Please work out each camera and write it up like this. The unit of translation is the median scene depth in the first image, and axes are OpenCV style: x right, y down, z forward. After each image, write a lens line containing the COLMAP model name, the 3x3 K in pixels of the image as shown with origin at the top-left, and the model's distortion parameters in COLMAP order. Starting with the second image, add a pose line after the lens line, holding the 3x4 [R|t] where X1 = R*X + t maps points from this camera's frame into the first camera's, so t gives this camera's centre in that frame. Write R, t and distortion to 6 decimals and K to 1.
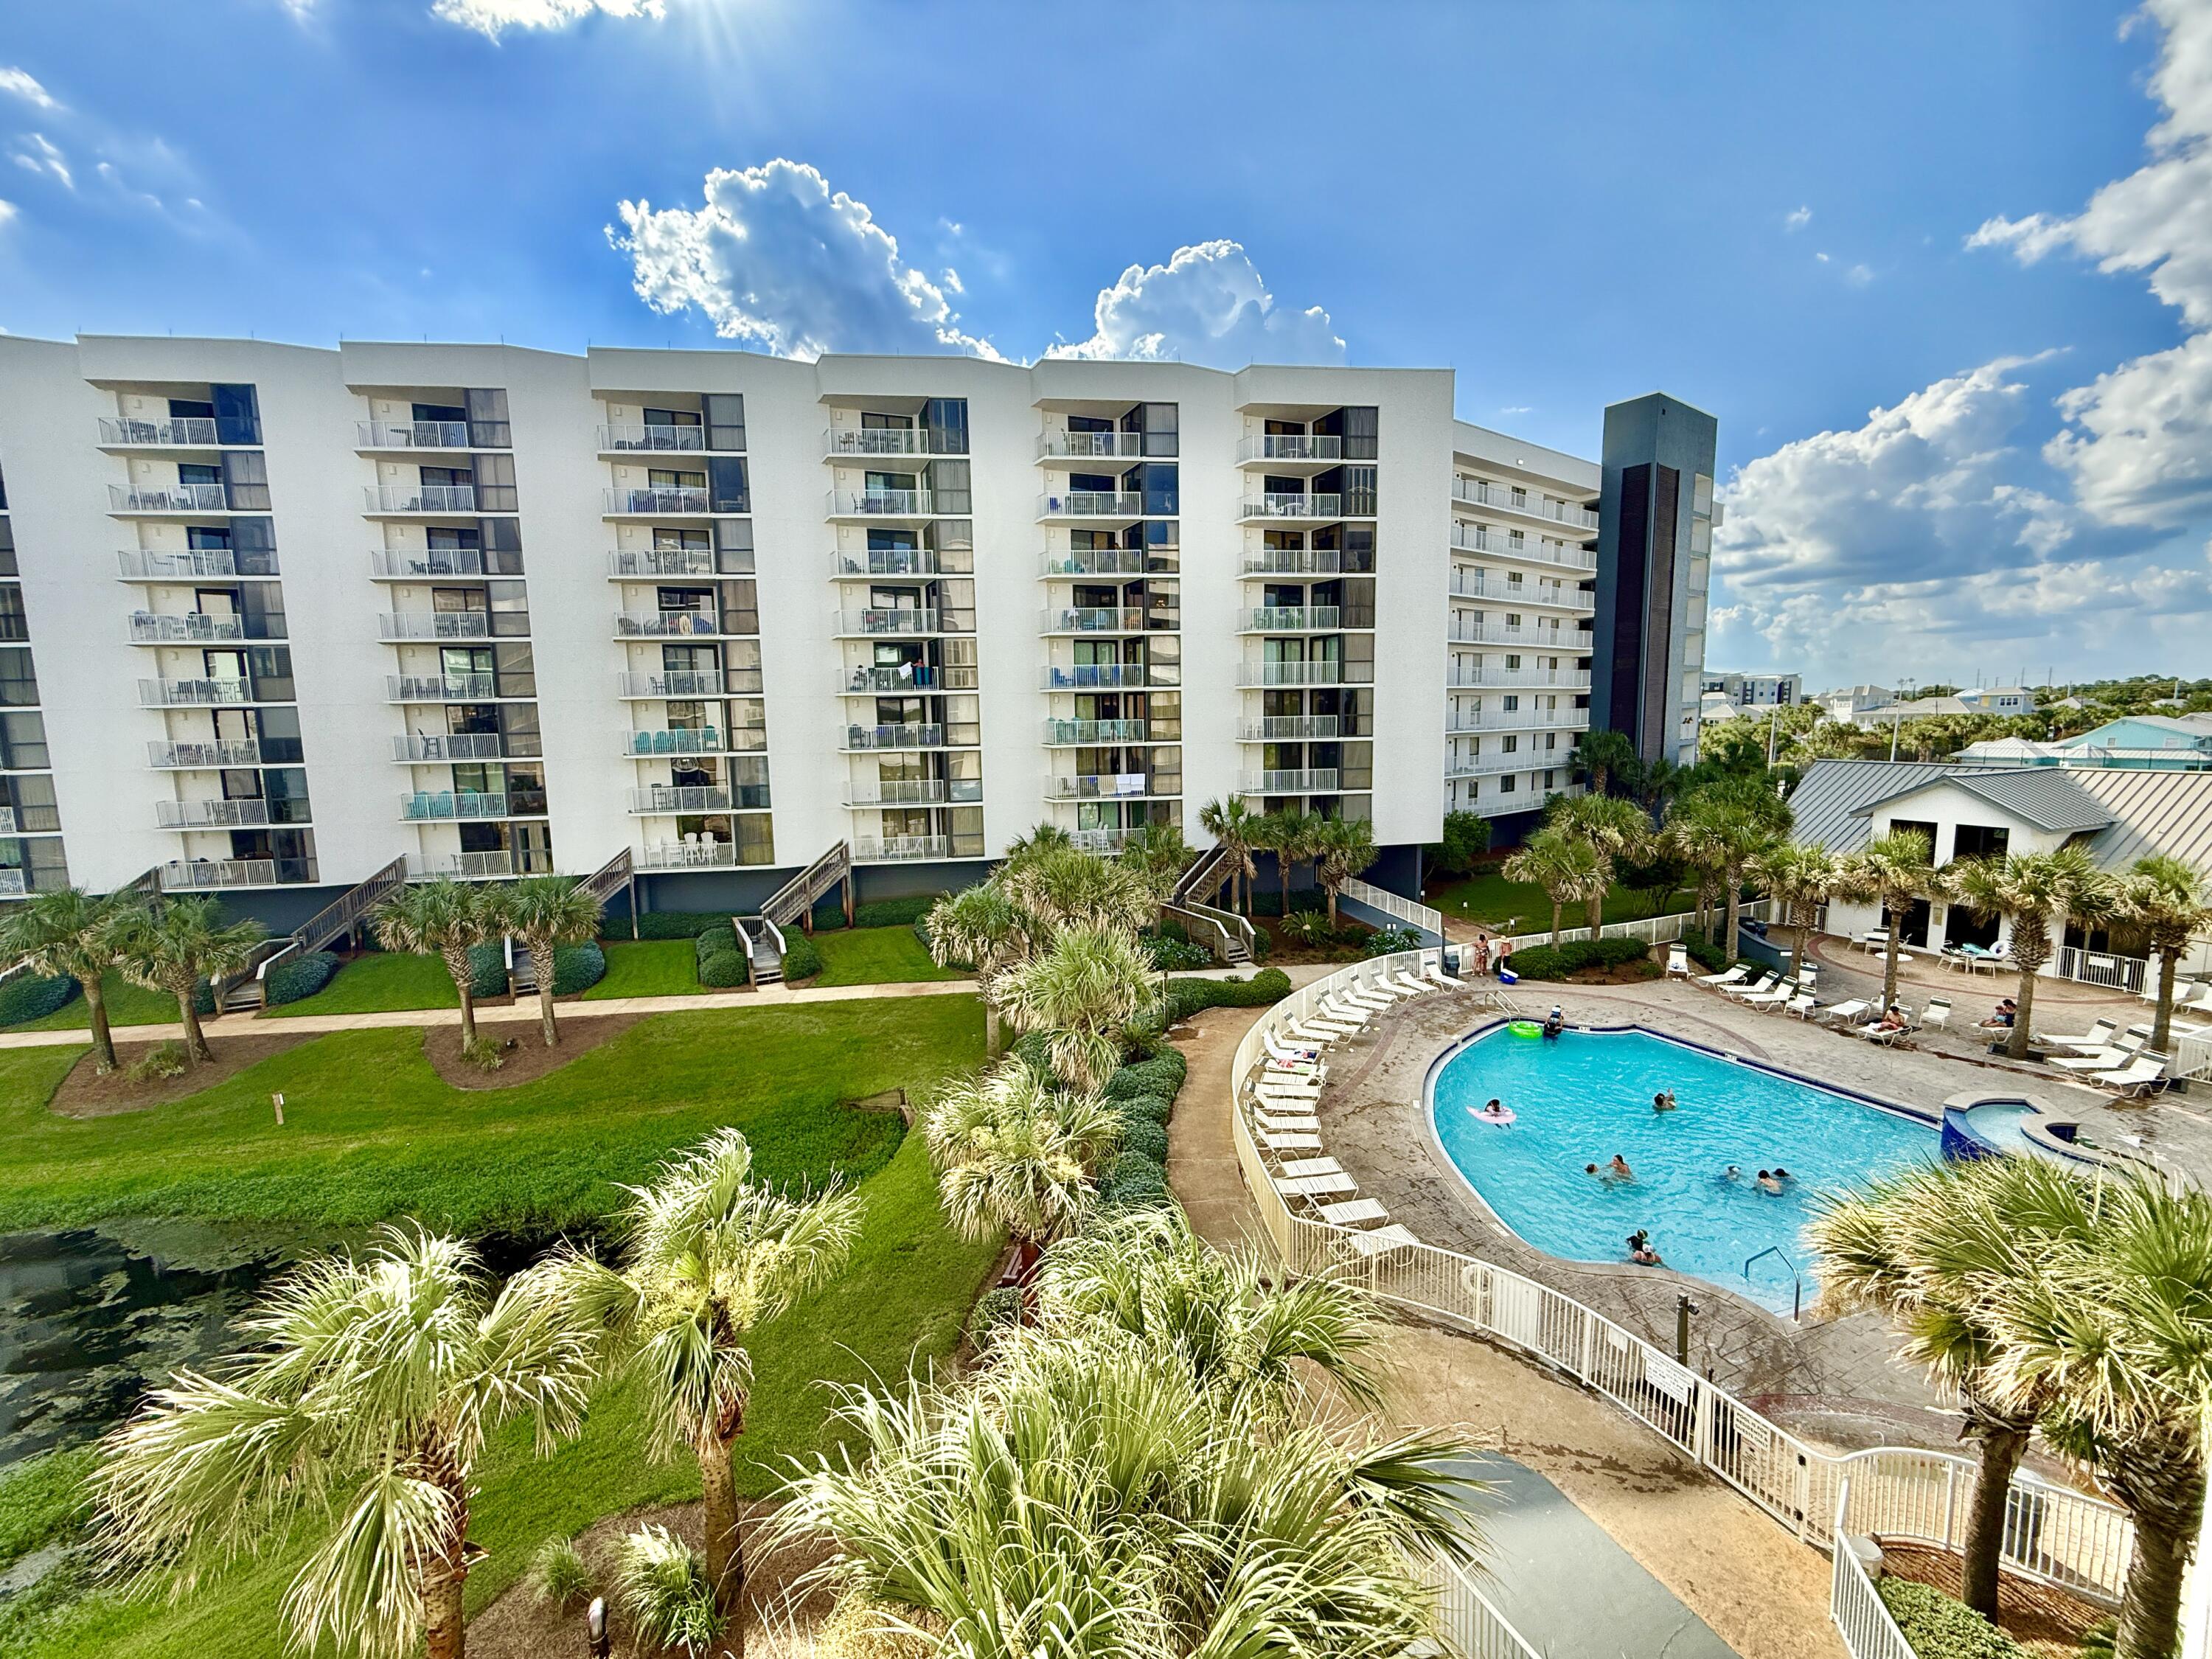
lens RADIAL K [[899.4, 0, 1106.1], [0, 899.4, 824.0], [0, 0, 1]] dist [0.001499, 0.000367]
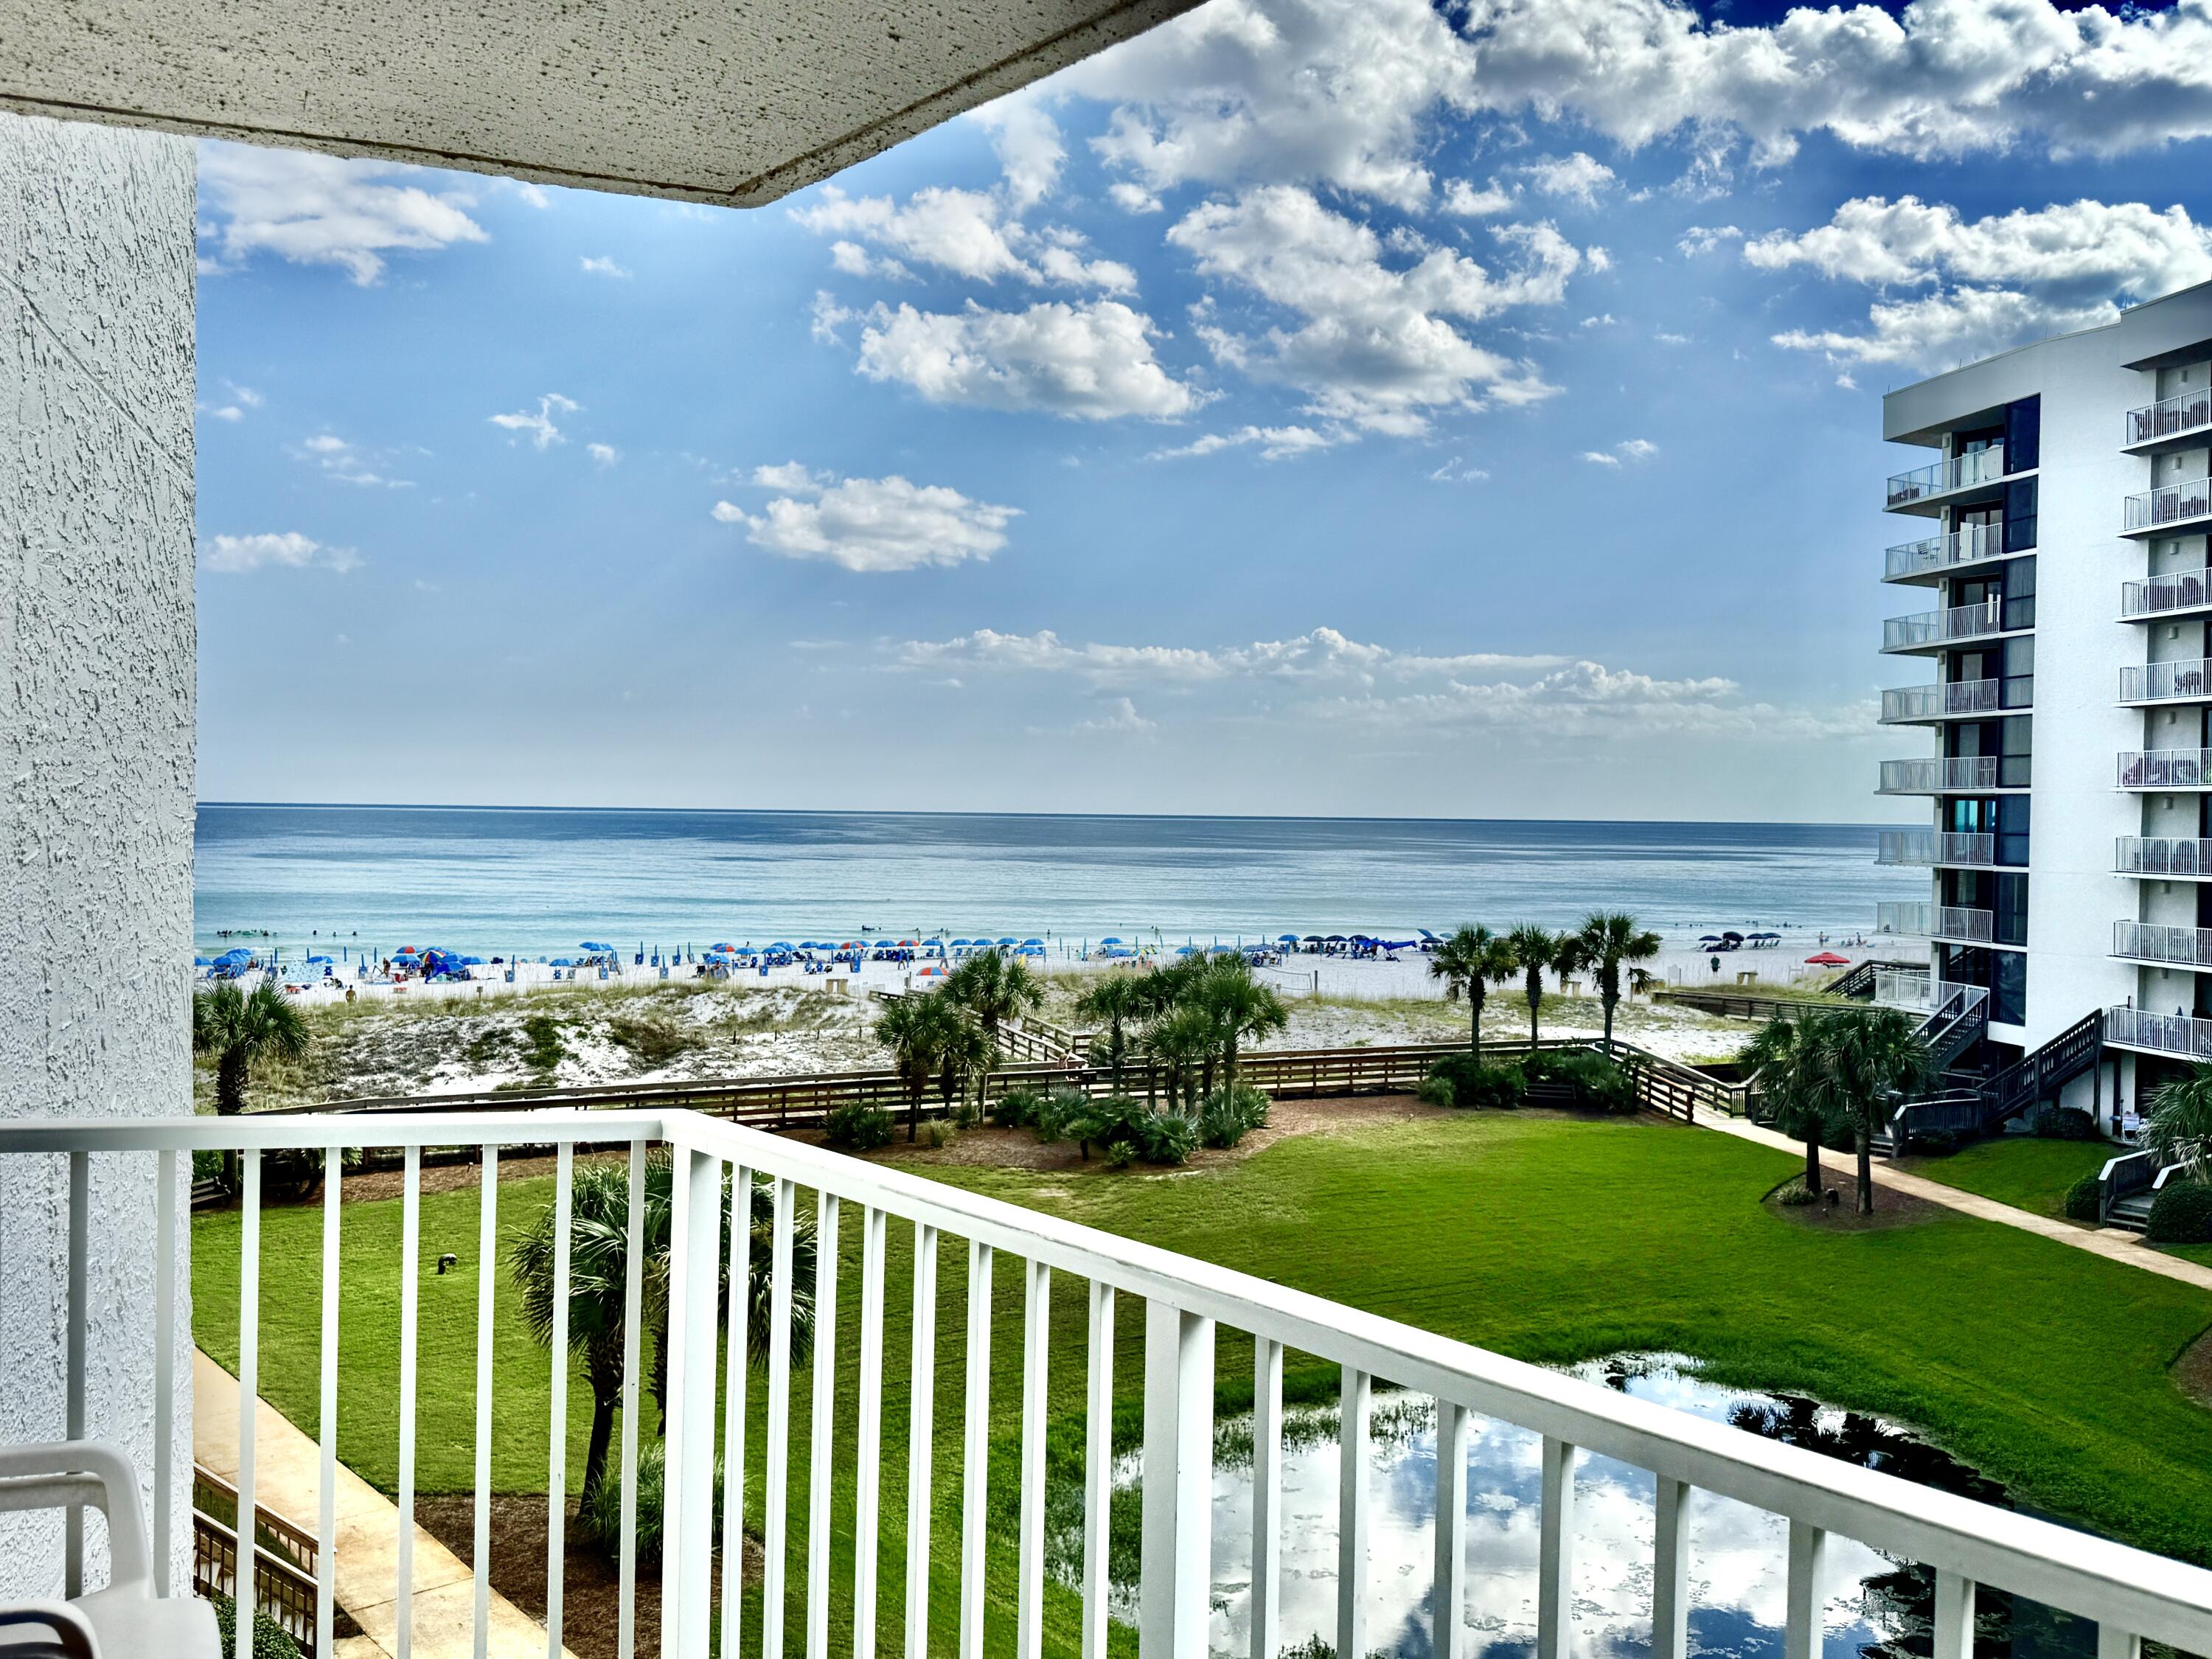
lens RADIAL K [[1867.0, 0, 1094.2], [0, 1867.0, 847.6], [0, 0, 1]] dist [0.075964, -0.035289]
pose [[0.087329, 0.041100, -0.995331, 0.663778], [-0.135786, 0.990314, 0.028979, -0.024661], [0.986882, 0.132621, 0.092064, 0.072275]]
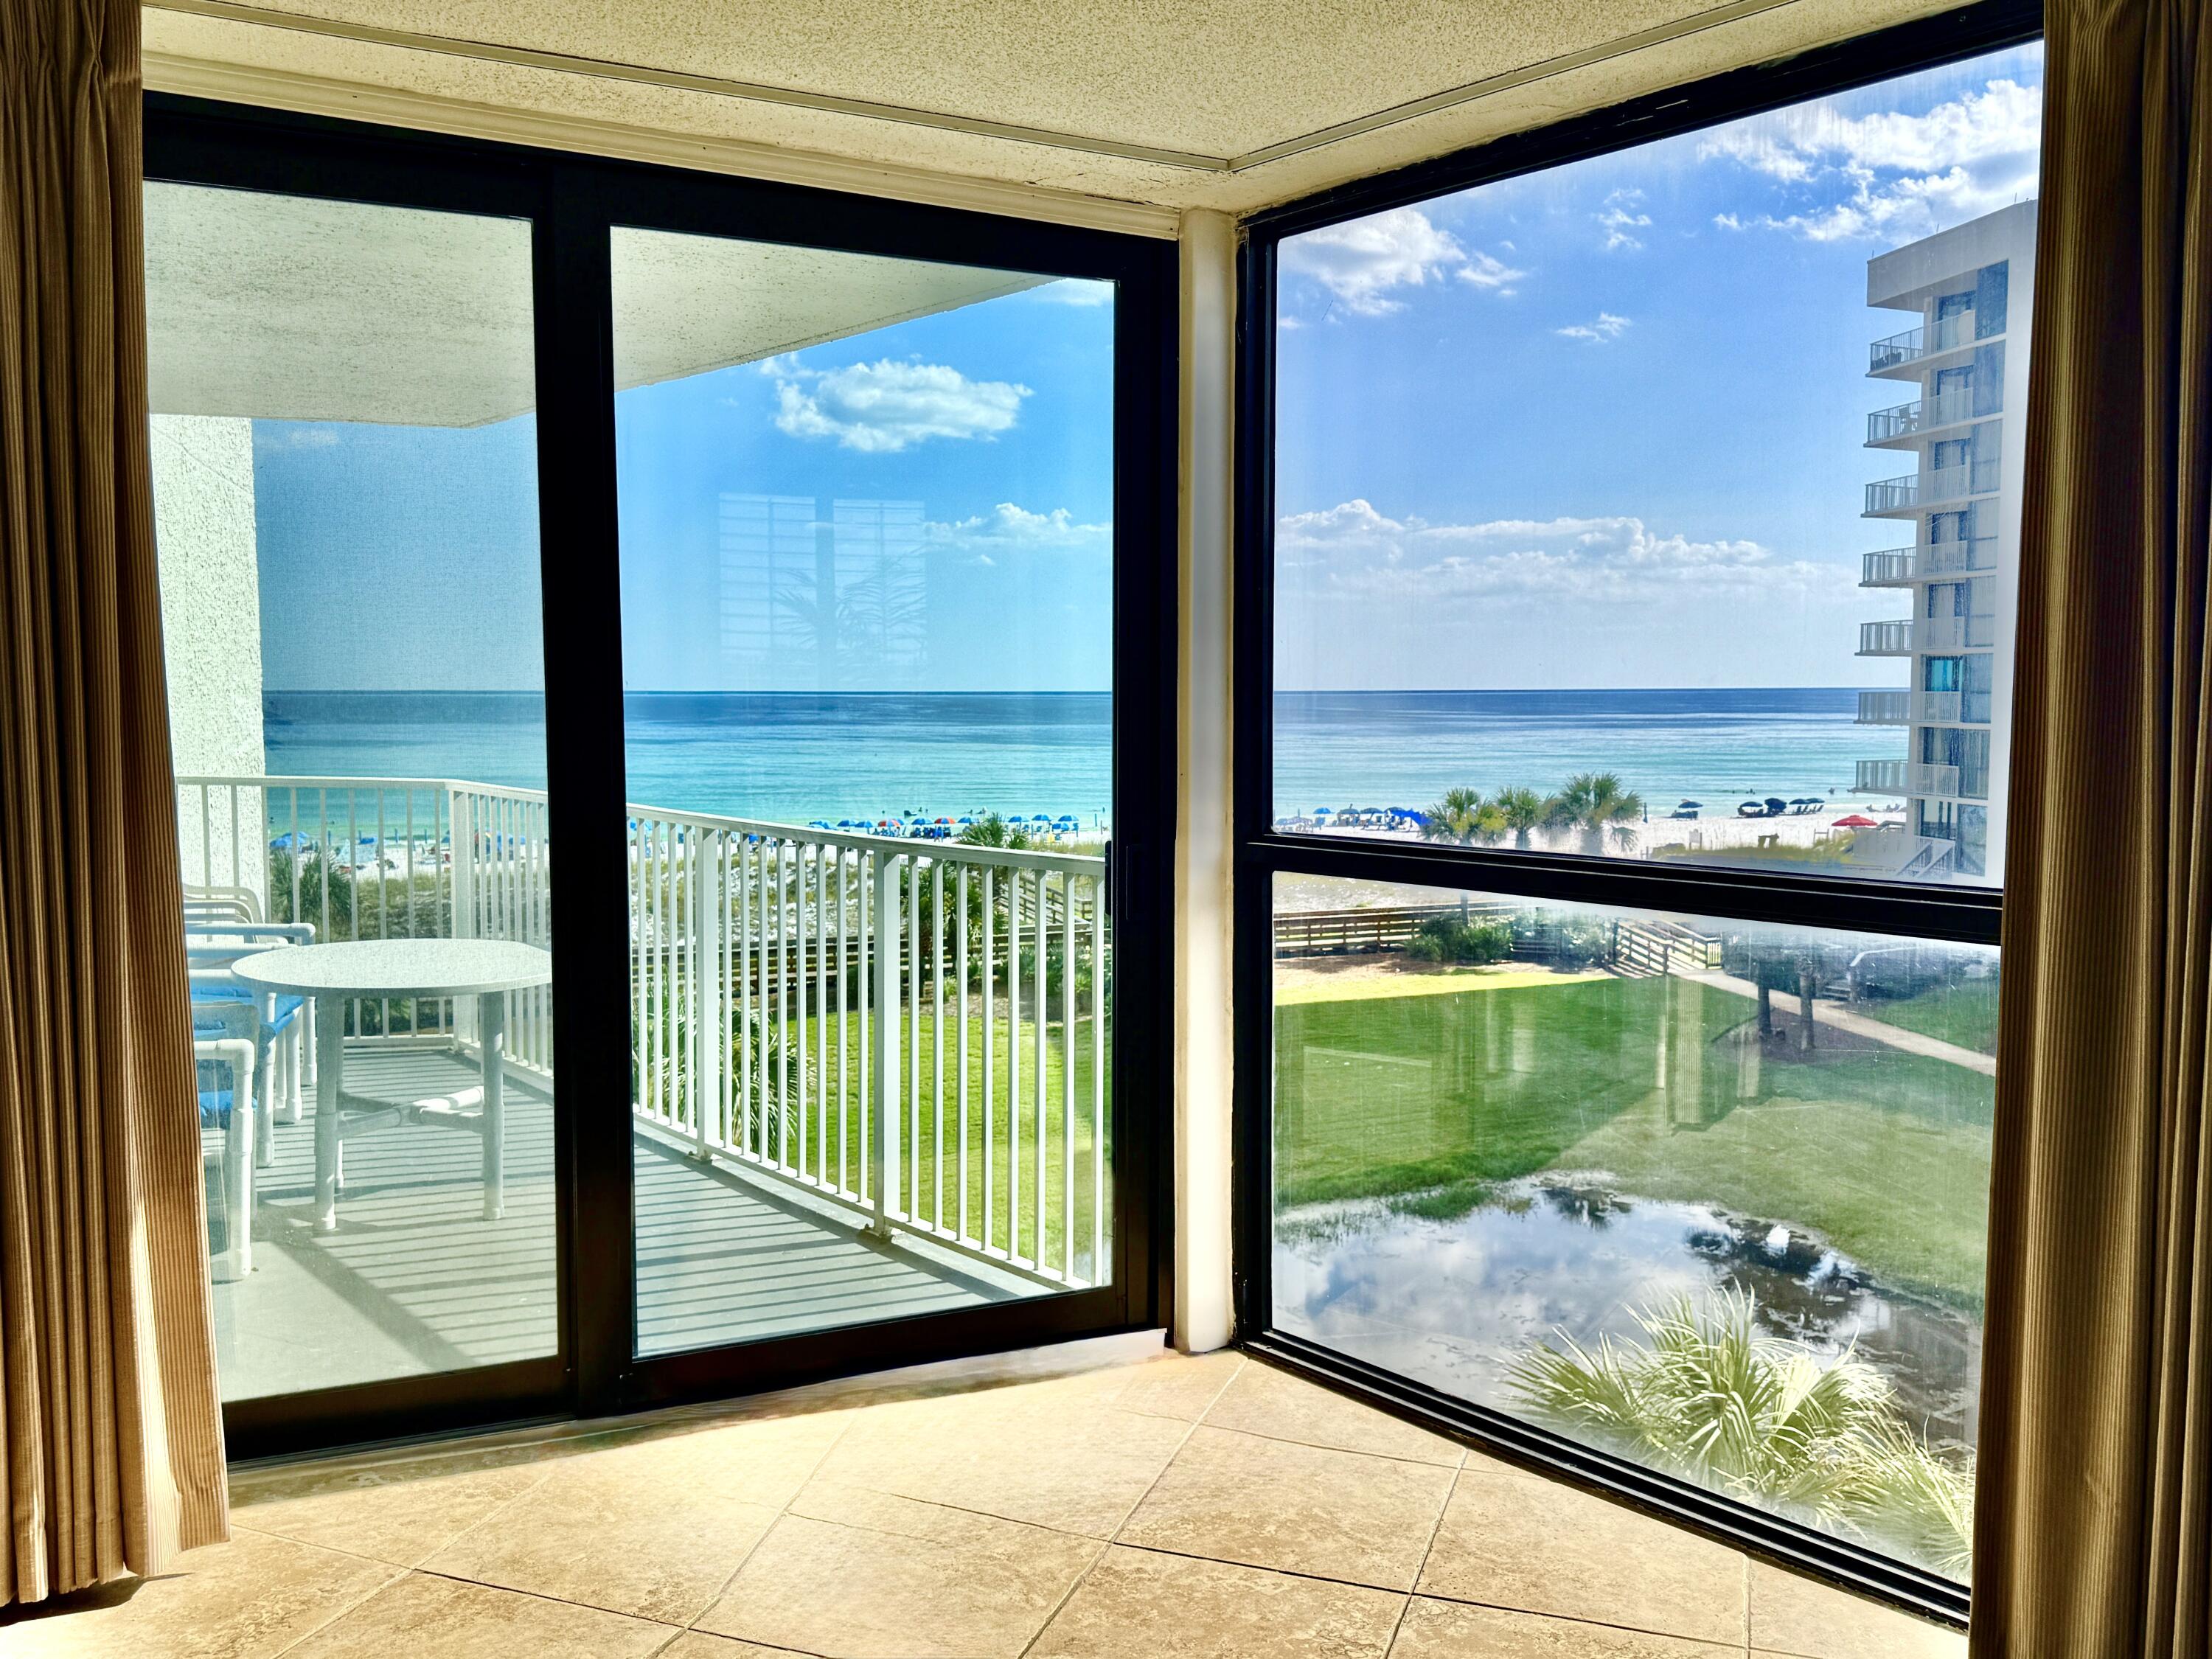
lens RADIAL K [[1909.7, 0, 1097.6], [0, 1909.7, 856.9], [0, 0, 1]] dist [0.063939, -0.020133]
pose [[0.059624, 0.108629, -0.992293, 1.248037], [-0.120785, 0.987542, 0.100852, -0.050540], [0.990886, 0.113841, 0.072002, 0.276239]]
